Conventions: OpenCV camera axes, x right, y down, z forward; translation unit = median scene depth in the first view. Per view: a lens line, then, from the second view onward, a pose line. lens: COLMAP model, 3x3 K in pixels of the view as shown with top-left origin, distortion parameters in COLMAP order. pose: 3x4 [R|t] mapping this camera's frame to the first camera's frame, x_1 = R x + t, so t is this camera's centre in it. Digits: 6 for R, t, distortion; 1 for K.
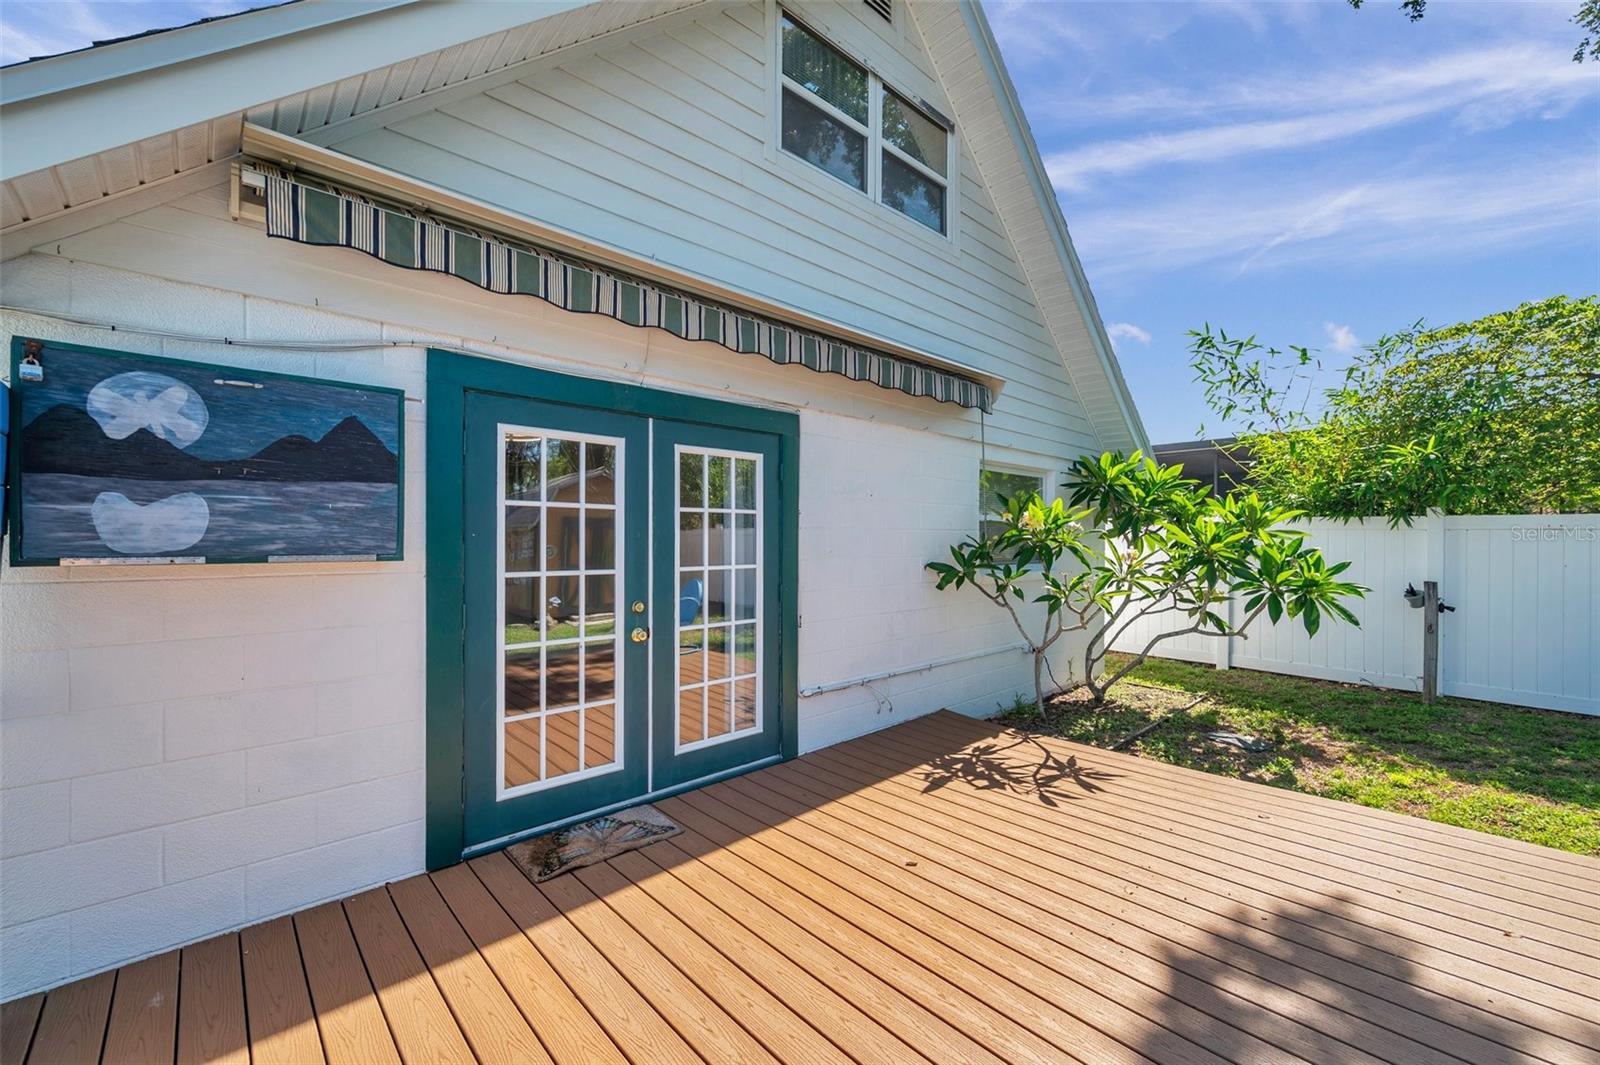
lens RADIAL K [[640.0, 0, 802.8], [0, 640.0, 537.9], [0, 0, 1]] dist [-0.001150, 0.000570]
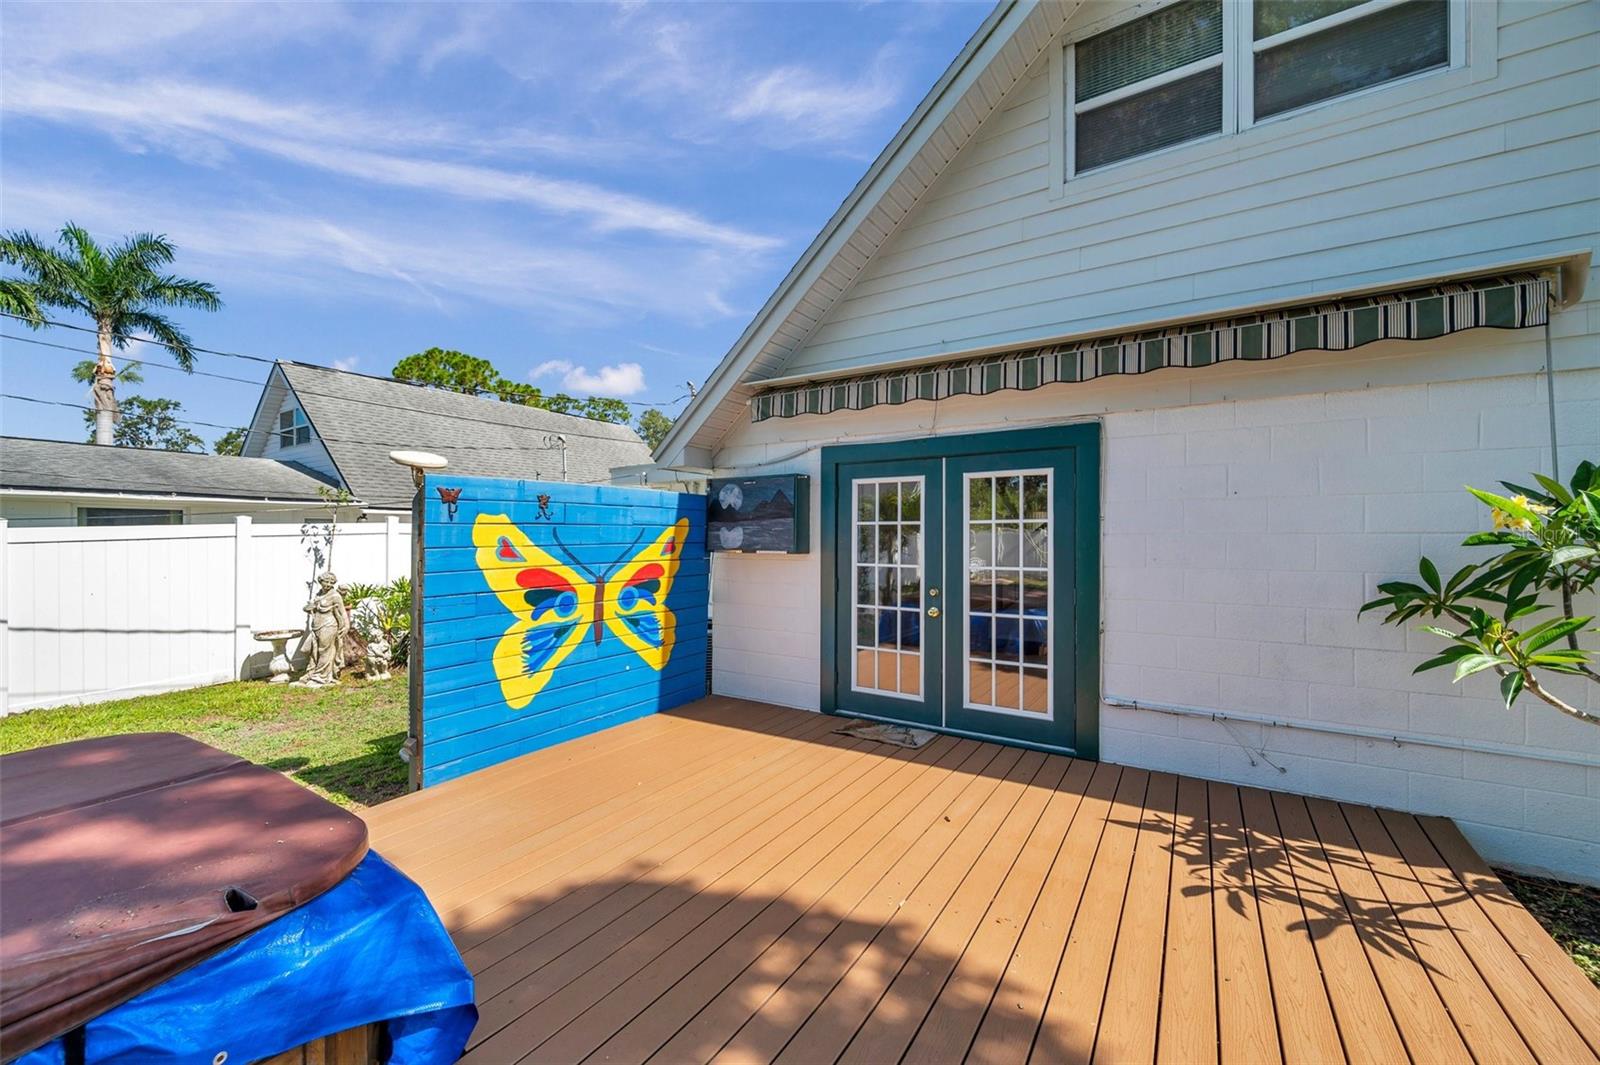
lens RADIAL K [[640.0, 0, 811.8], [0, 640.0, 532.2], [0, 0, 1]] dist [-0.001150, 0.000570]
pose [[0.250432, -0.011927, -0.968061, 0.911636], [0.000460, 0.999925, -0.012201, -0.007005], [0.968134, 0.002610, 0.250419, 0.328104]]
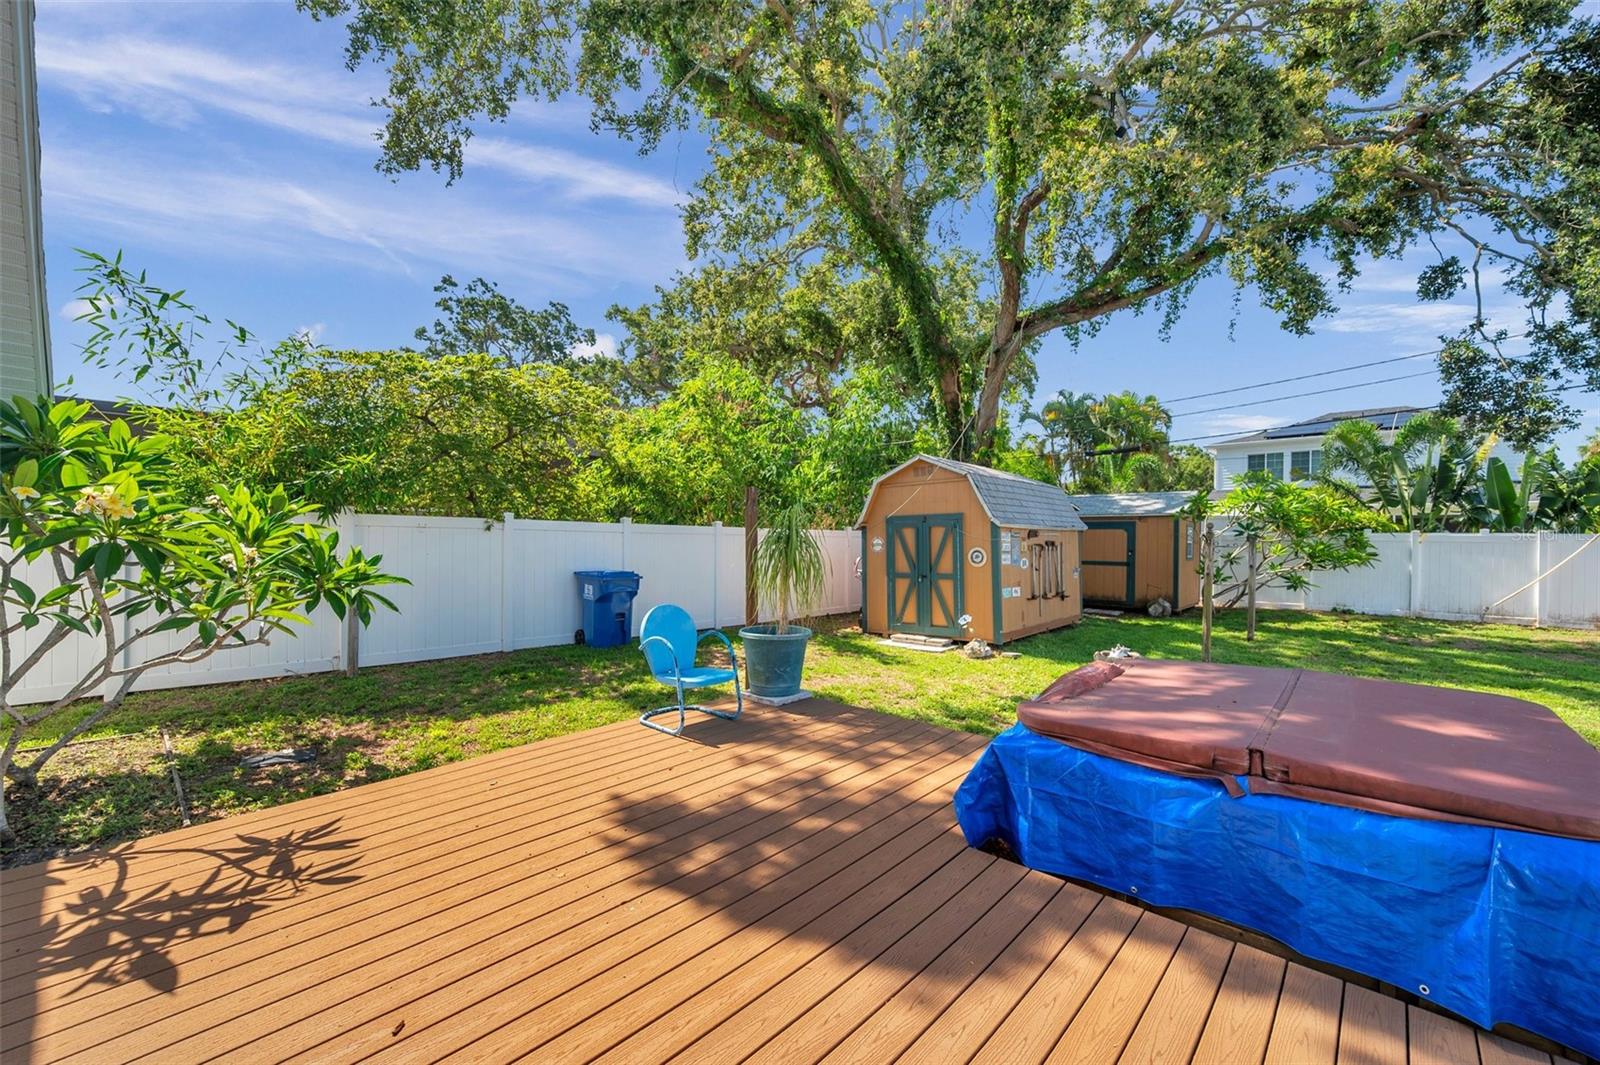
lens RADIAL K [[640.0, 0, 807.3], [0, 640.0, 534.5], [0, 0, 1]] dist [-0.001150, 0.000570]
pose [[-0.073065, 0.002989, 0.997323, -0.378691], [-0.011337, 0.999928, -0.003827, -0.004268], [-0.997263, -0.011587, -0.073025, 0.453856]]
